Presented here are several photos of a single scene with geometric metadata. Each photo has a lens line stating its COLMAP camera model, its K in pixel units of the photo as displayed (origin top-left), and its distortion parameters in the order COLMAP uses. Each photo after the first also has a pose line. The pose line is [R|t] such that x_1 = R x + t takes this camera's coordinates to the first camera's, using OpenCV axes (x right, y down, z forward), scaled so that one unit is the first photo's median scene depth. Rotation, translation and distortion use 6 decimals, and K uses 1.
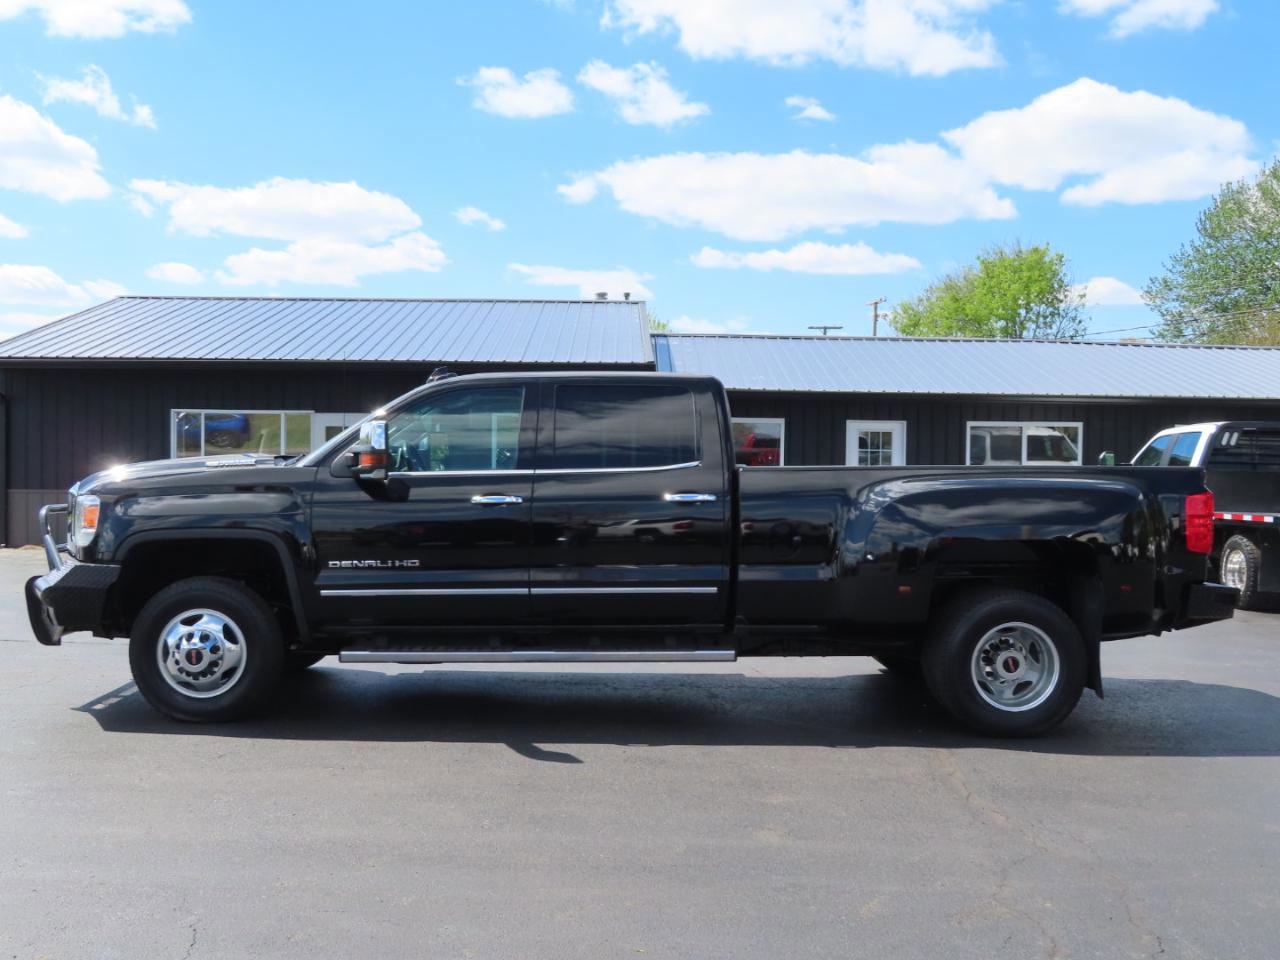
lens RADIAL K [[1322.8, 0, 638.9], [0, 1322.8, 485.9], [0, 0, 1]] dist [-0.038801, 0.000000]
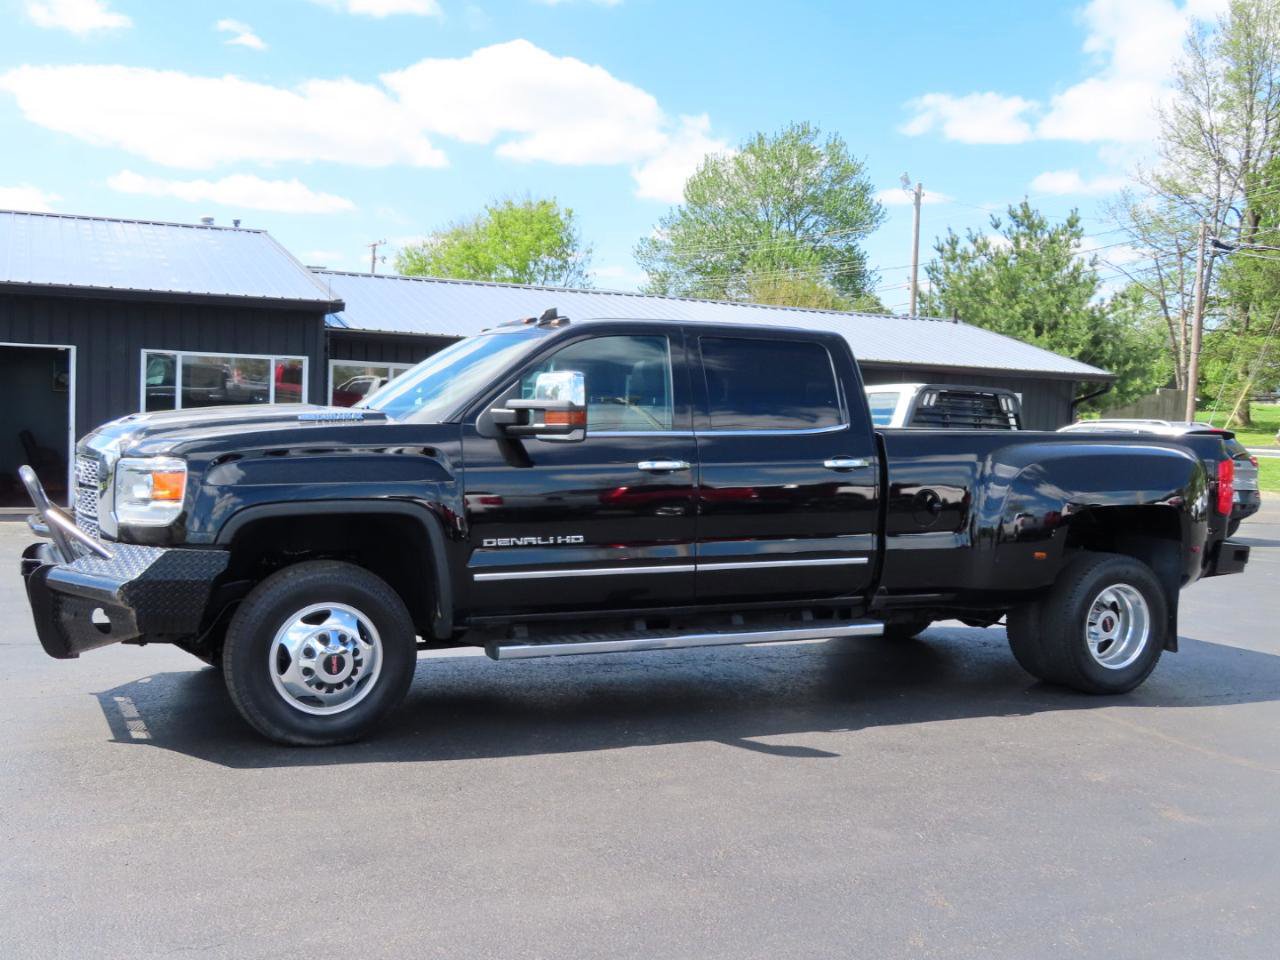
lens RADIAL K [[1322.8, 0, 639.6], [0, 1322.8, 484.9], [0, 0, 1]] dist [-0.038801, 0.000000]
pose [[0.913480, -0.003301, 0.406869, -0.471993], [-0.013718, 0.999149, 0.038905, -0.010153], [-0.406651, -0.041121, 0.912658, 0.200444]]
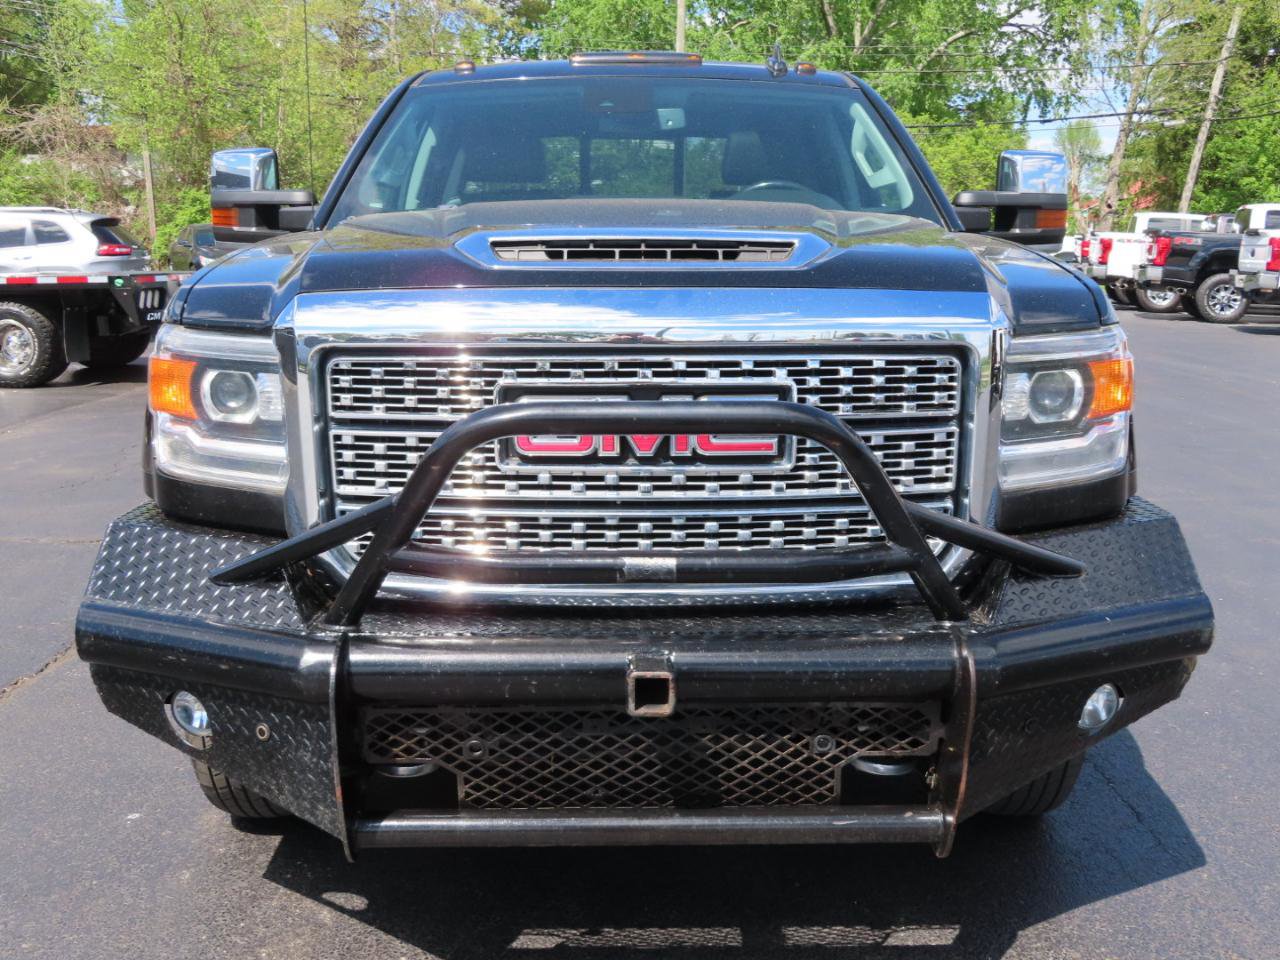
lens RADIAL K [[1322.8, 0, 644.6], [0, 1322.8, 474.3], [0, 0, 1]] dist [-0.038801, 0.000000]
pose [[0.026497, -0.192068, 0.981024, -0.761092], [0.011103, 0.981364, 0.191835, -0.022227], [-0.999587, 0.005809, 0.028135, 1.102477]]
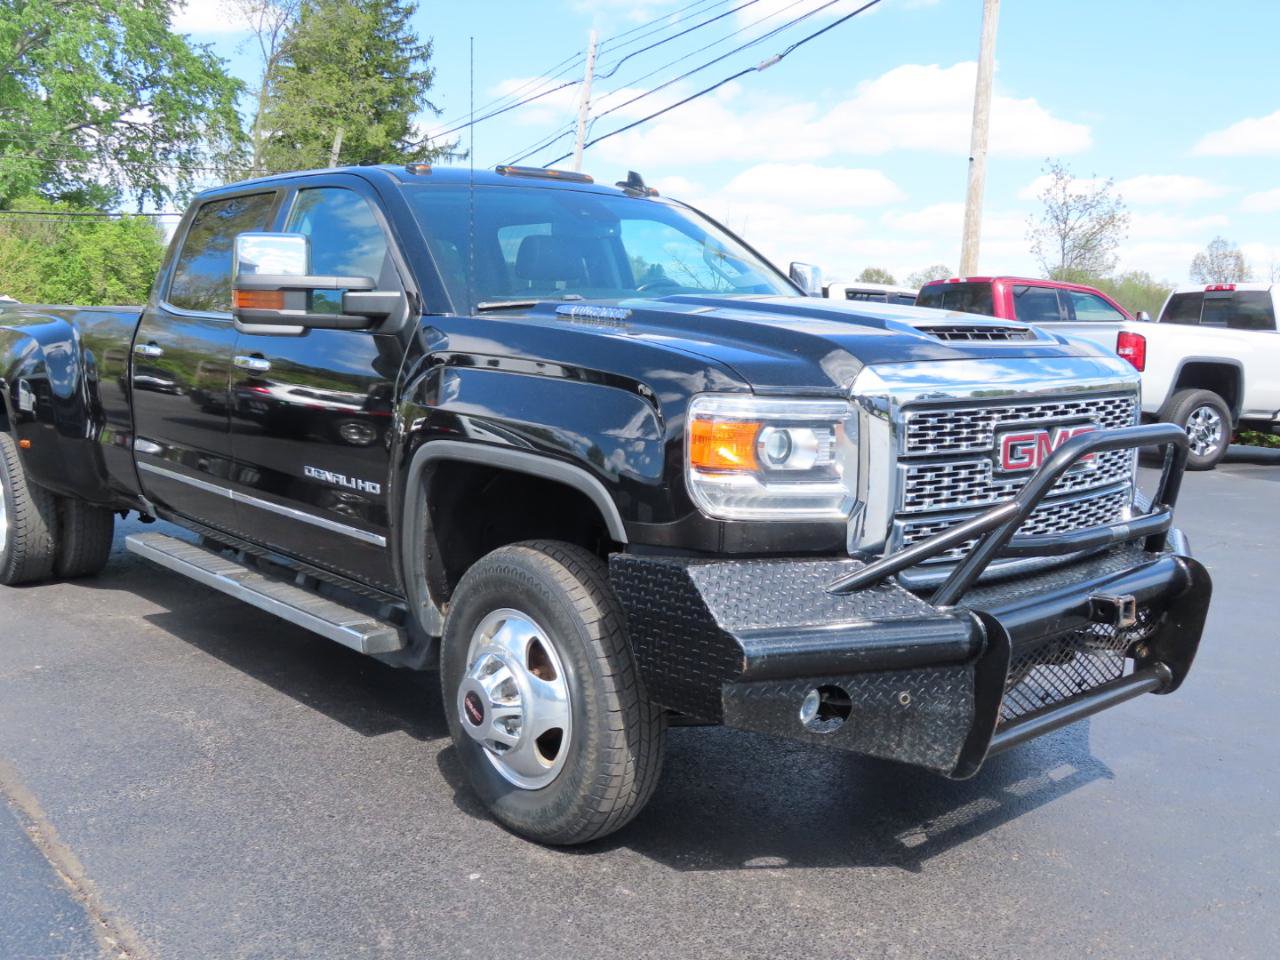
lens RADIAL K [[1224.0, 0, 641.6], [0, 1224.0, 484.2], [0, 0, 1]] dist [-0.028437, 0.000000]
pose [[-0.628503, -0.119623, 0.768553, -0.700873], [-0.007285, 0.988965, 0.147972, -0.024558], [-0.777773, 0.087401, -0.622439, 1.494241]]
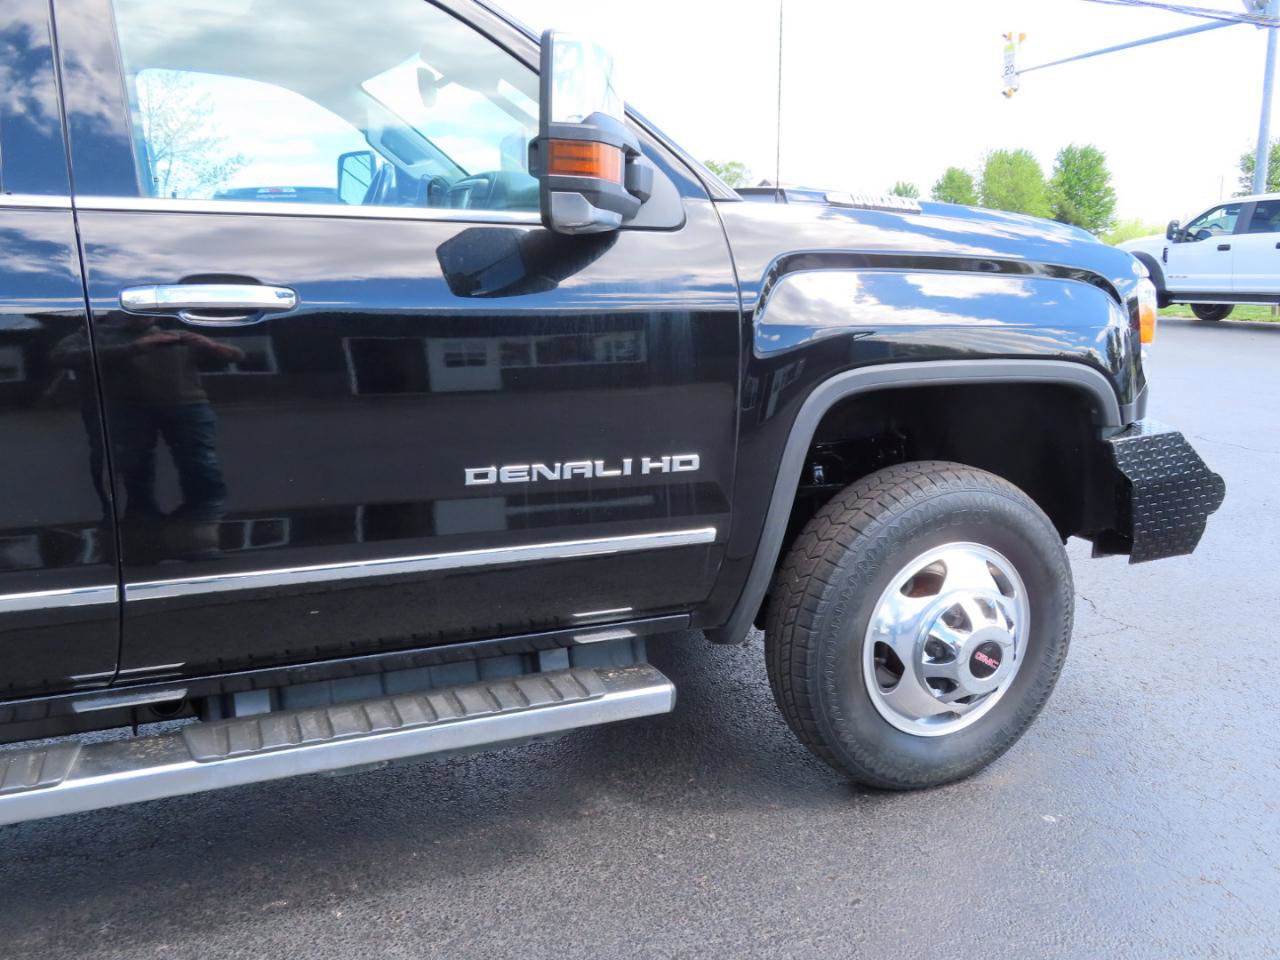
lens RADIAL K [[1100.1, 0, 636.6], [0, 1100.1, 484.9], [0, 0, 1]] dist [-0.029677, 0.003739]
pose [[-0.935545, 0.067286, -0.346740, -0.114955], [-0.011776, 0.975200, 0.221014, -0.007993], [0.353012, 0.210851, -0.911550, 1.539508]]
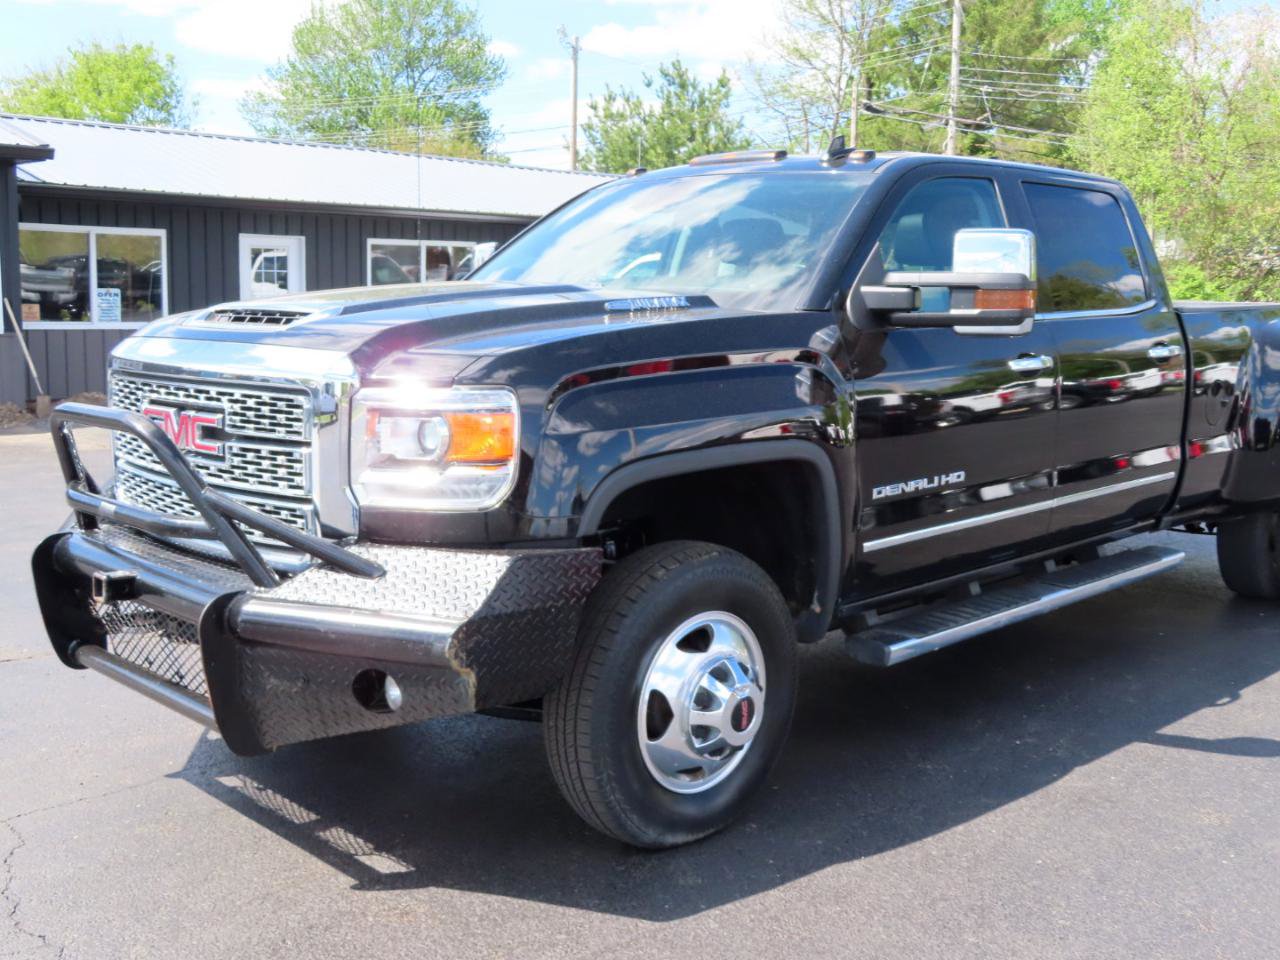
lens RADIAL K [[1322.8, 0, 637.8], [0, 1322.8, 480.5], [0, 0, 1]] dist [-0.038801, 0.000000]
pose [[0.744966, -0.092933, 0.660597, -0.649540], [0.004484, 0.990924, 0.134347, -0.018768], [-0.667087, -0.097122, 0.738622, 0.649908]]
